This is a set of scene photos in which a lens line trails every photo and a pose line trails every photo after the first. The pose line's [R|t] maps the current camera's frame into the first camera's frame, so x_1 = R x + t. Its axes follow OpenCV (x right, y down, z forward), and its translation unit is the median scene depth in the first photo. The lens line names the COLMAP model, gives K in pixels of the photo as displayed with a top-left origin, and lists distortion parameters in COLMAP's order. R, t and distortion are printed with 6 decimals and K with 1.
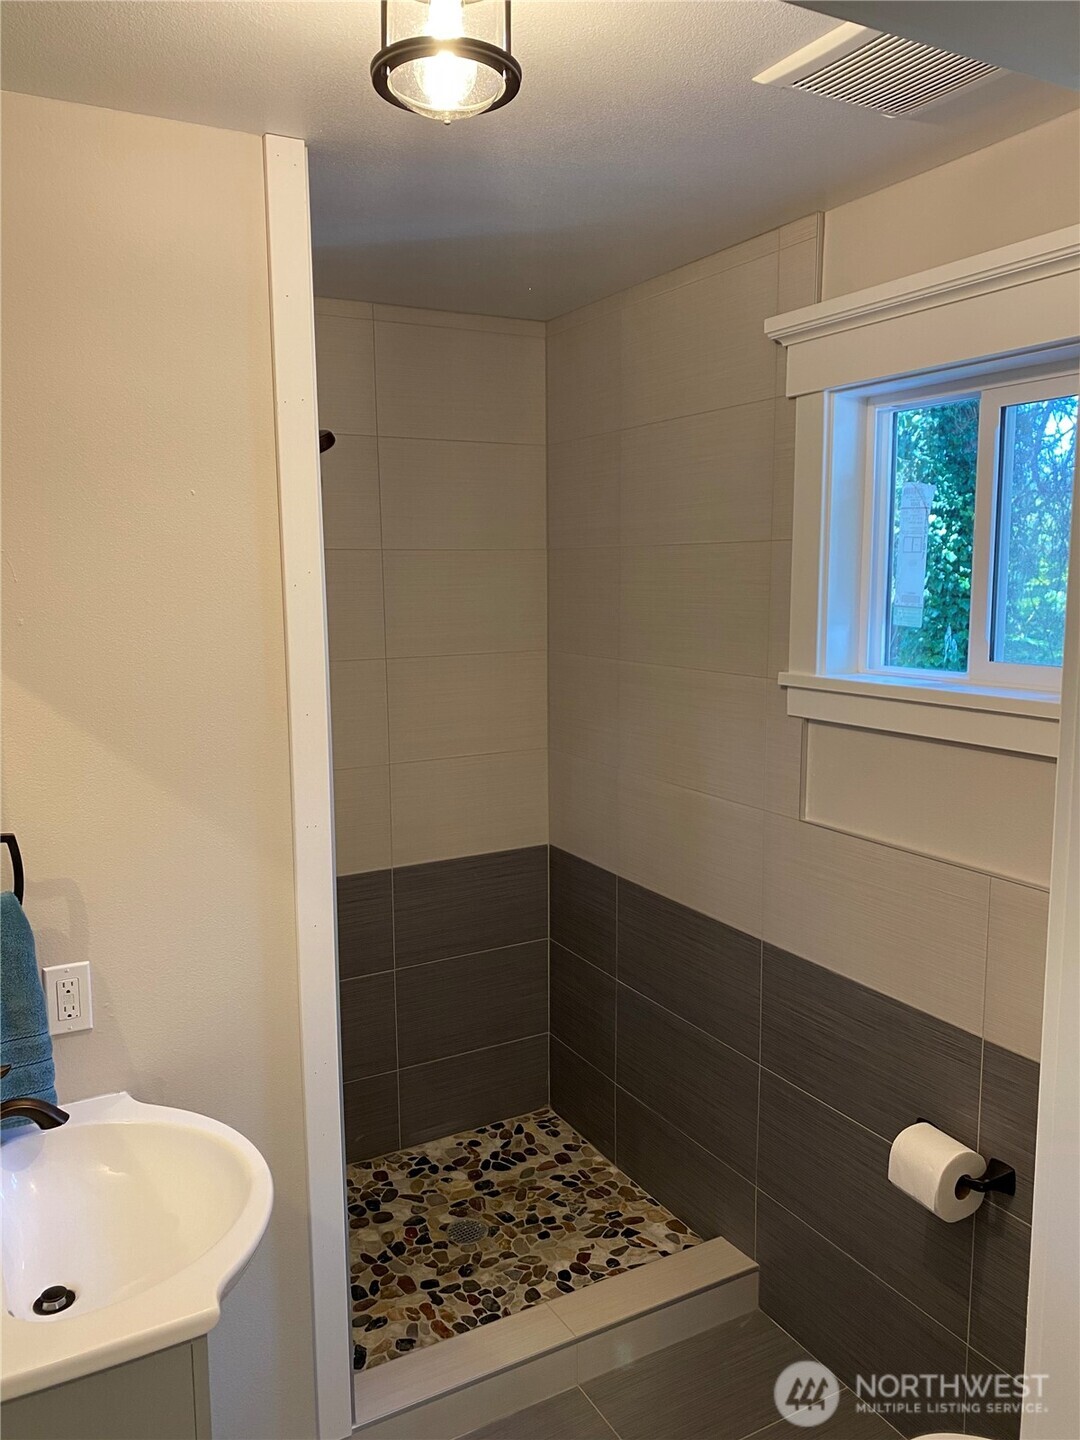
lens RADIAL K [[1091.4, 0, 536.0], [0, 1091.4, 725.4], [0, 0, 1]] dist [0.012006, 0.003235]
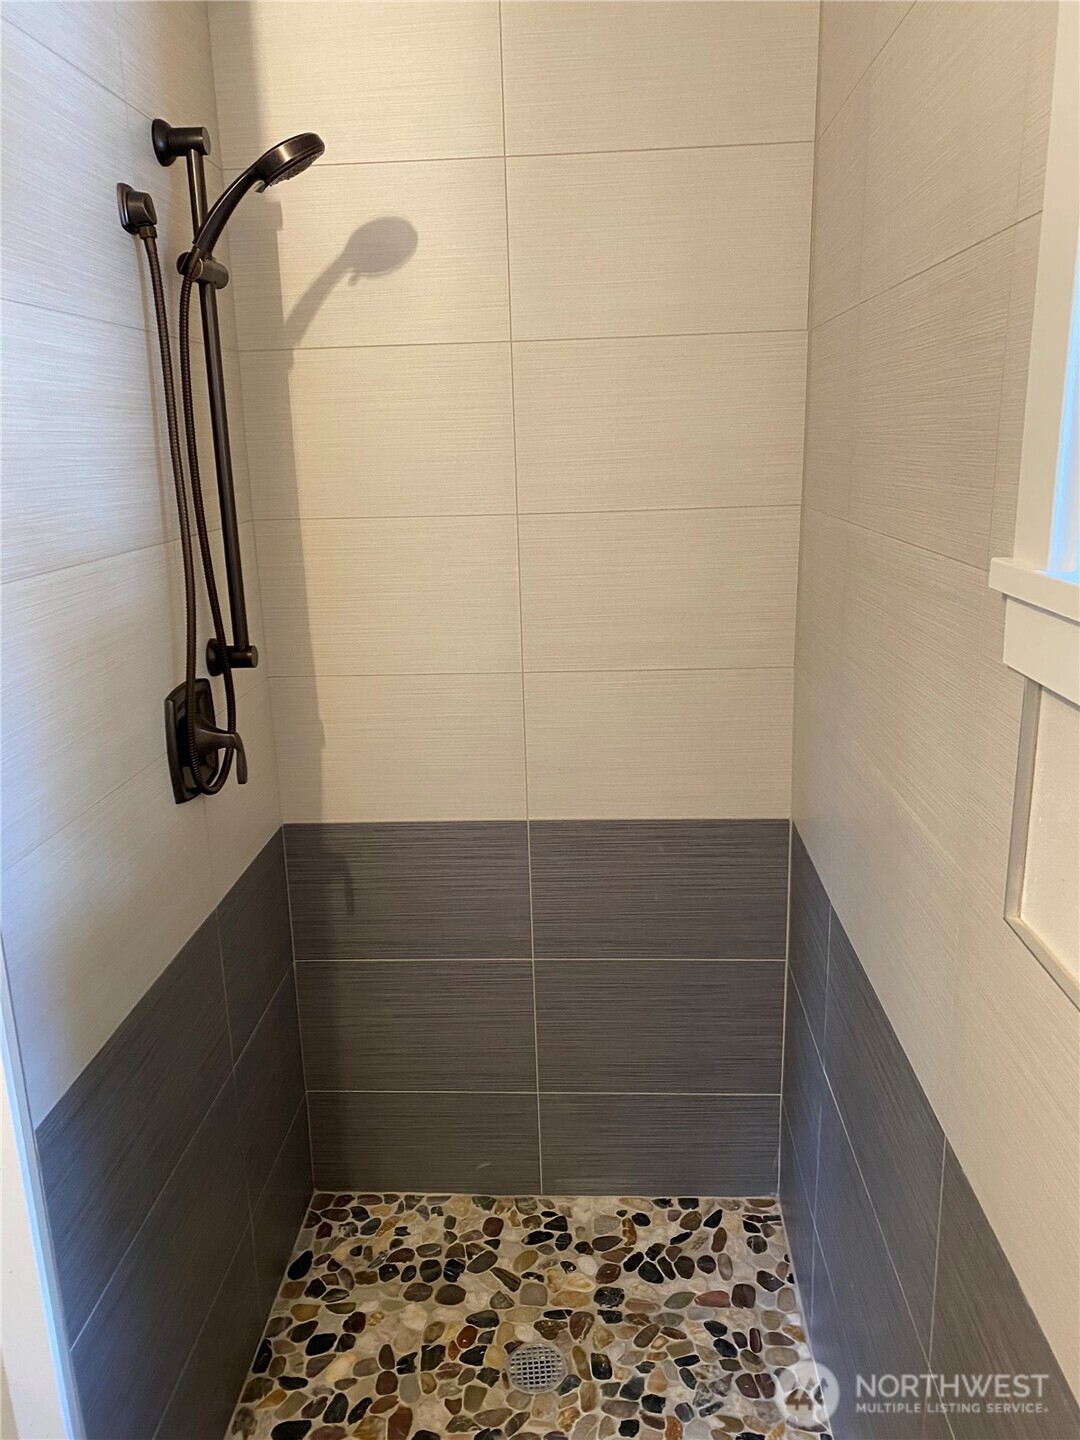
lens RADIAL K [[1091.4, 0, 547.2], [0, 1091.4, 714.4], [0, 0, 1]] dist [0.012006, 0.003235]
pose [[0.850437, 0.118297, -0.512604, 0.231763], [-0.059992, 0.989841, 0.128903, -0.026781], [0.522645, -0.078871, 0.848894, 0.433031]]
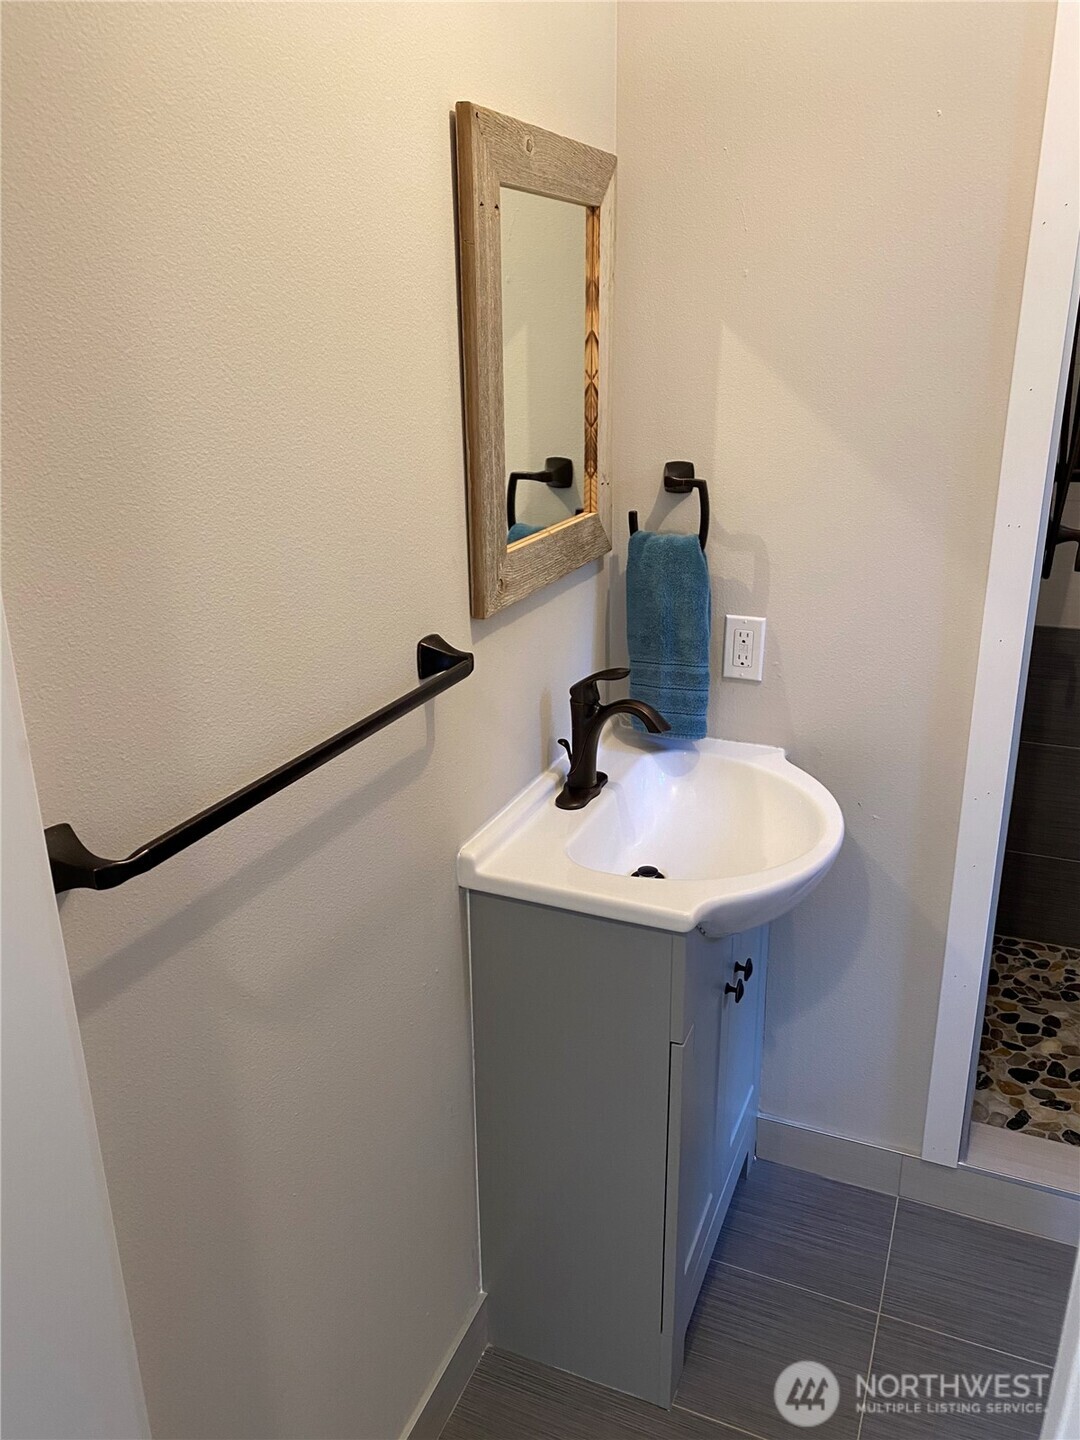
lens RADIAL K [[1091.4, 0, 534.1], [0, 1091.4, 714.8], [0, 0, 1]] dist [0.012006, 0.003235]
pose [[0.607601, 0.264500, -0.748906, 0.158477], [-0.101492, 0.961045, 0.257082, 0.031903], [0.787731, -0.080195, 0.610777, 0.097076]]
